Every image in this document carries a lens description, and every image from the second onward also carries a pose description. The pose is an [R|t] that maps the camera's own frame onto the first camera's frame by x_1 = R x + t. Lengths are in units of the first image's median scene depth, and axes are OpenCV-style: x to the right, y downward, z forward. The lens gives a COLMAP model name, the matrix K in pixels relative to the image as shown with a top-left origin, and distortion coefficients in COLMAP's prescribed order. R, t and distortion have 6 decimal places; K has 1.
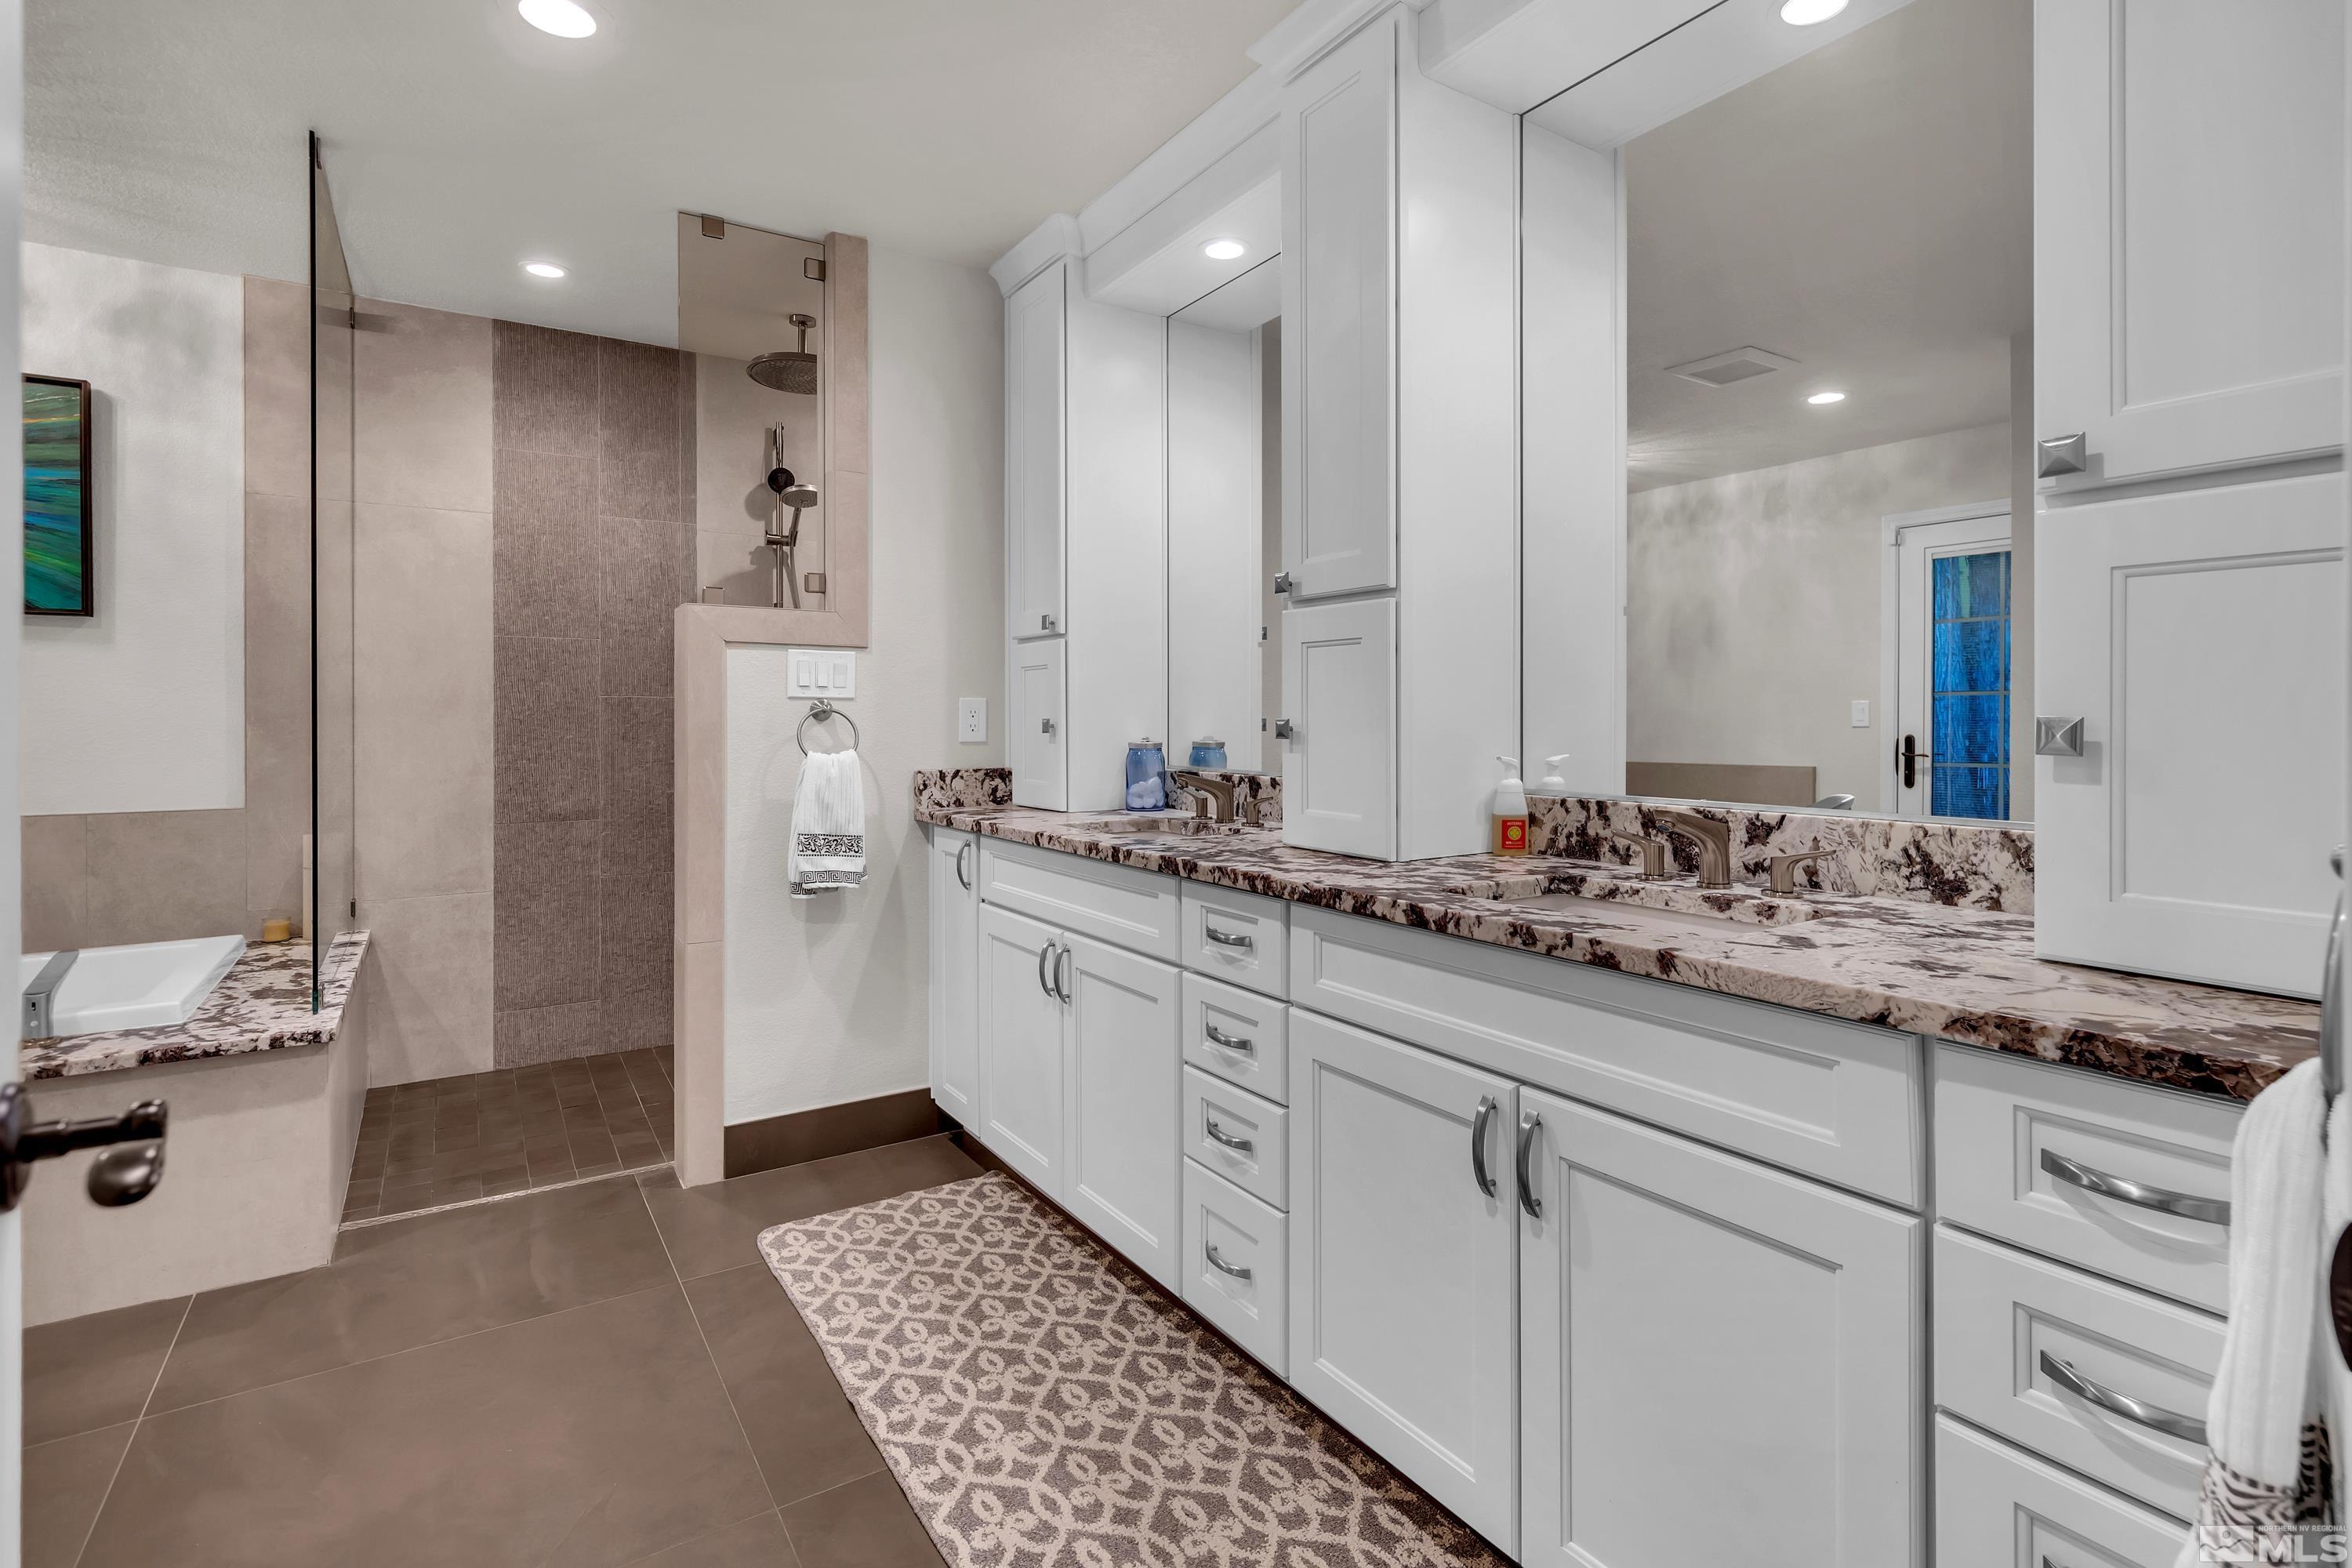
lens RADIAL K [[1102.6, 0, 1180.1], [0, 1102.6, 724.7], [0, 0, 1]] dist [0.000076, 0.000007]
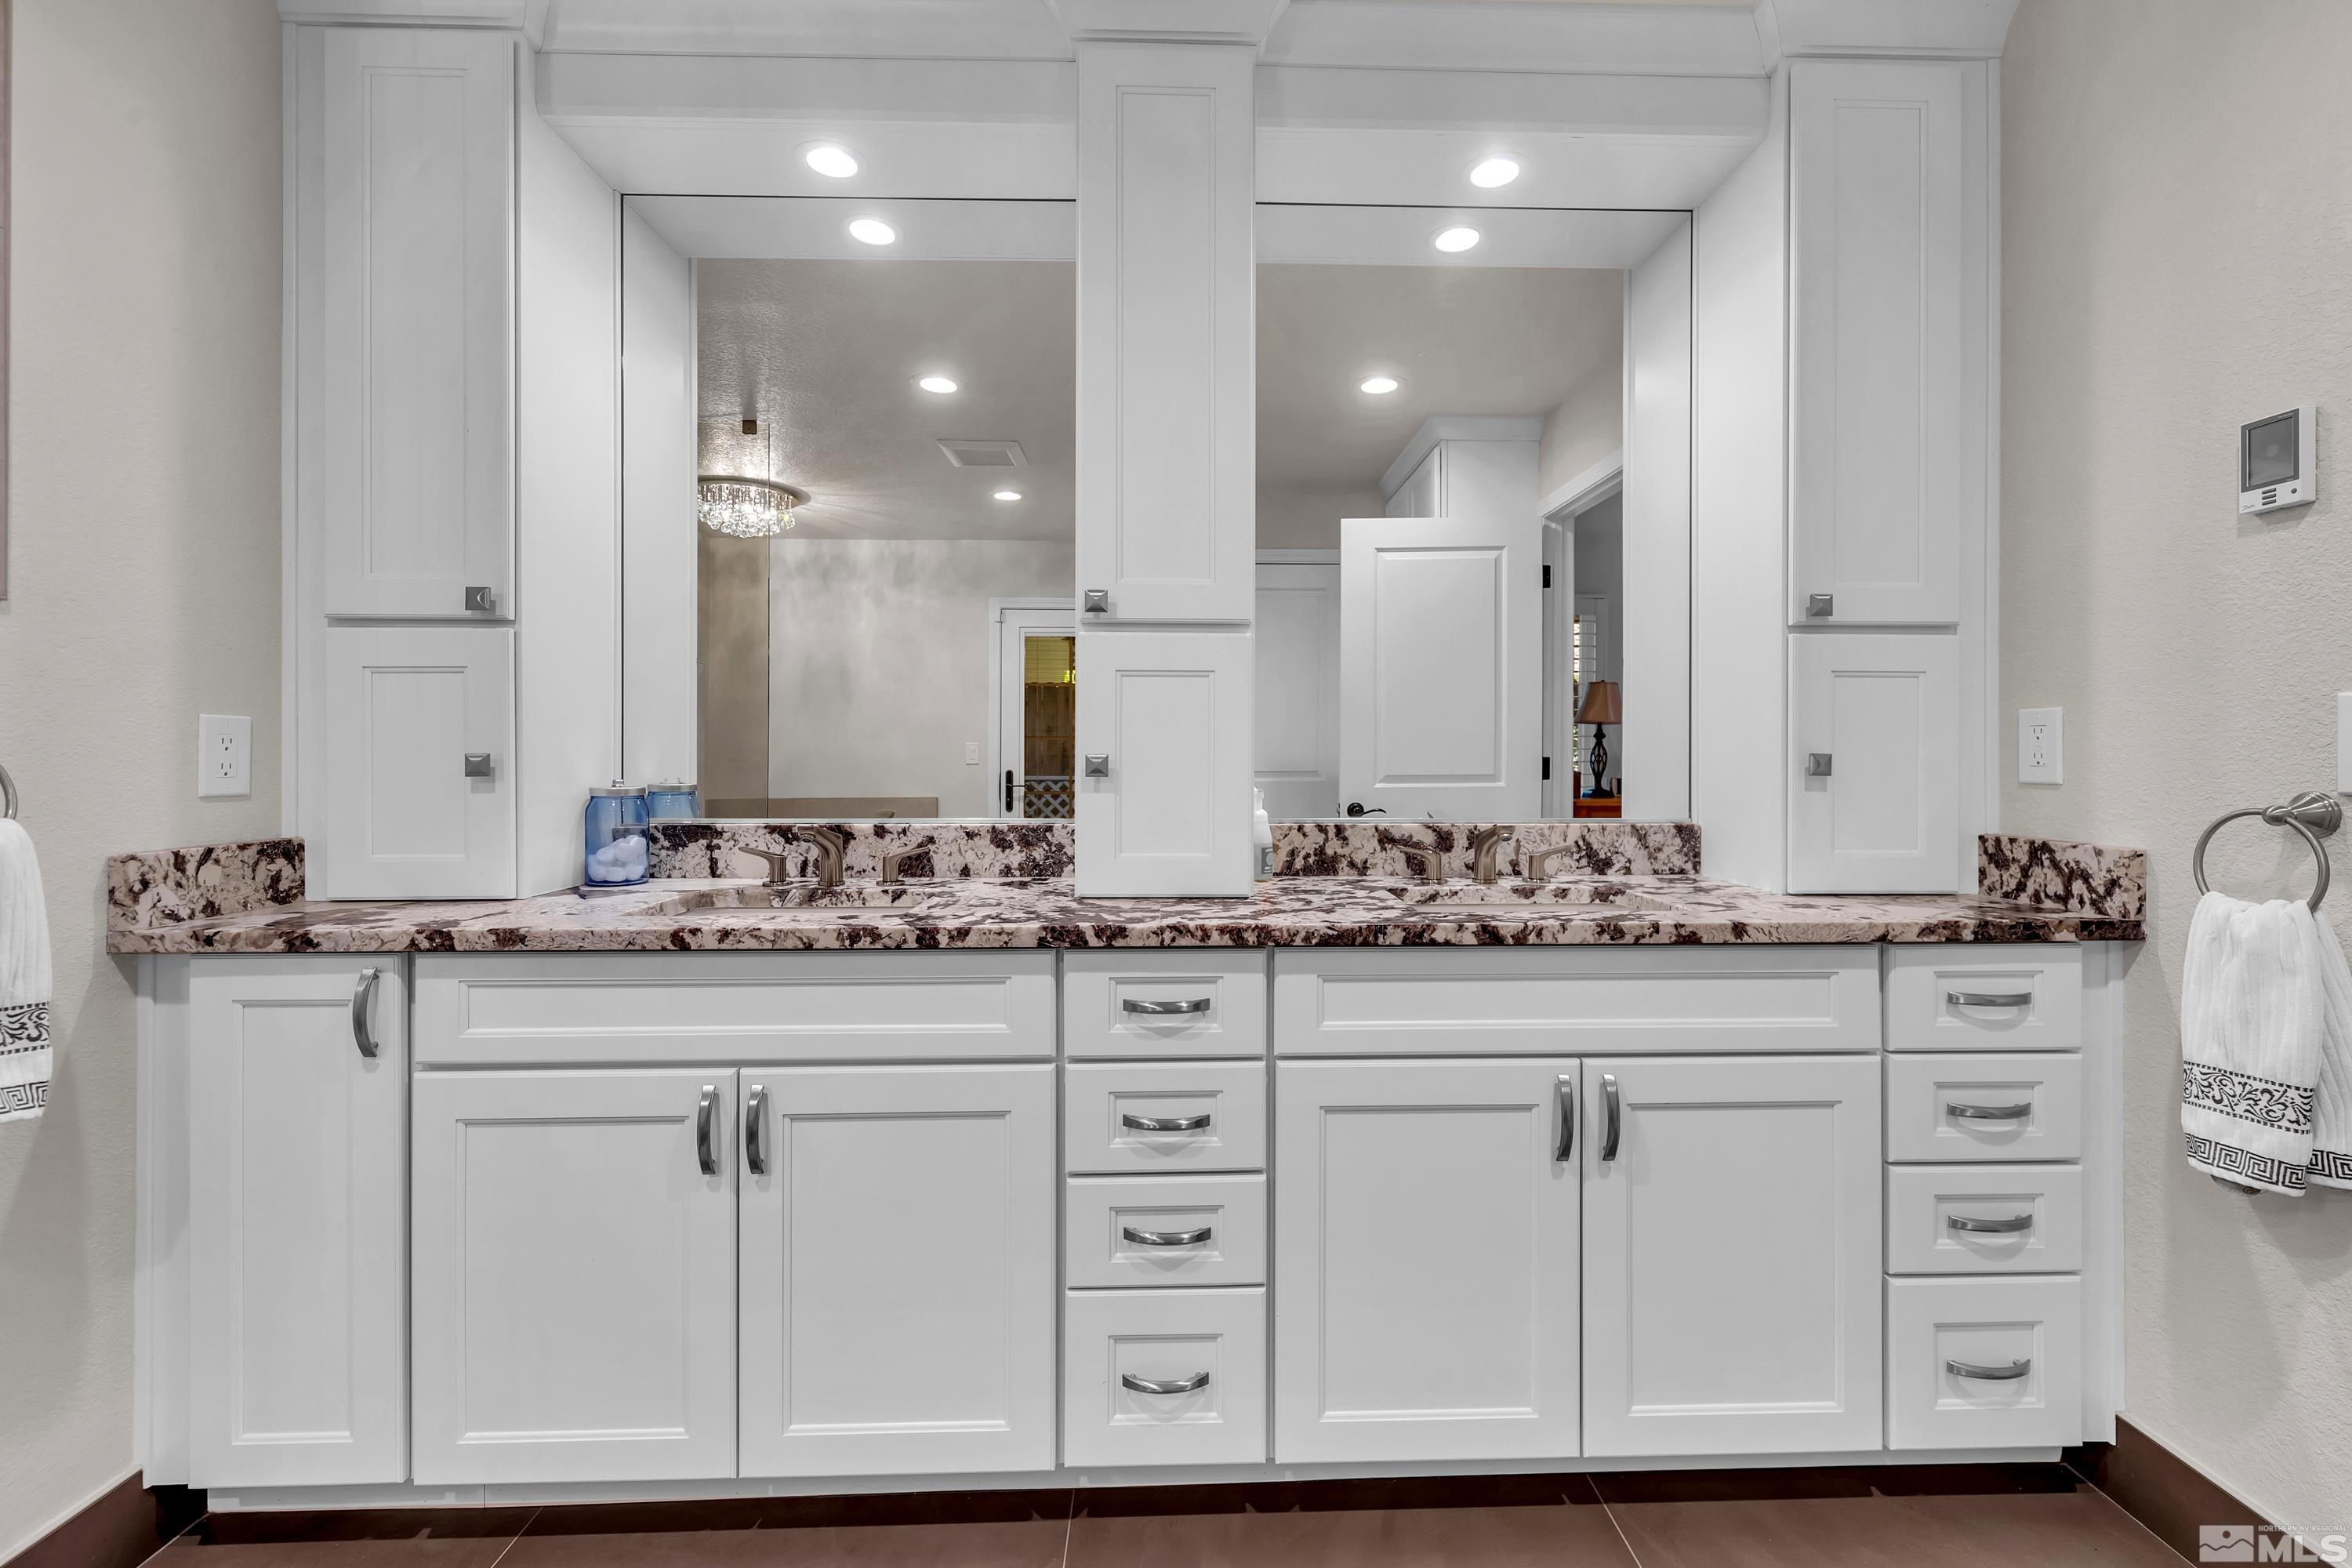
lens RADIAL K [[994.8, 0, 1176.0], [0, 994.8, 784.0], [0, 0, 1]] dist [-0.000715, -0.000060]
pose [[0.532526, -0.021077, 0.846151, -0.602532], [0.004418, 0.999746, 0.022122, 0.002108], [-0.846402, -0.008043, 0.532483, 0.579835]]
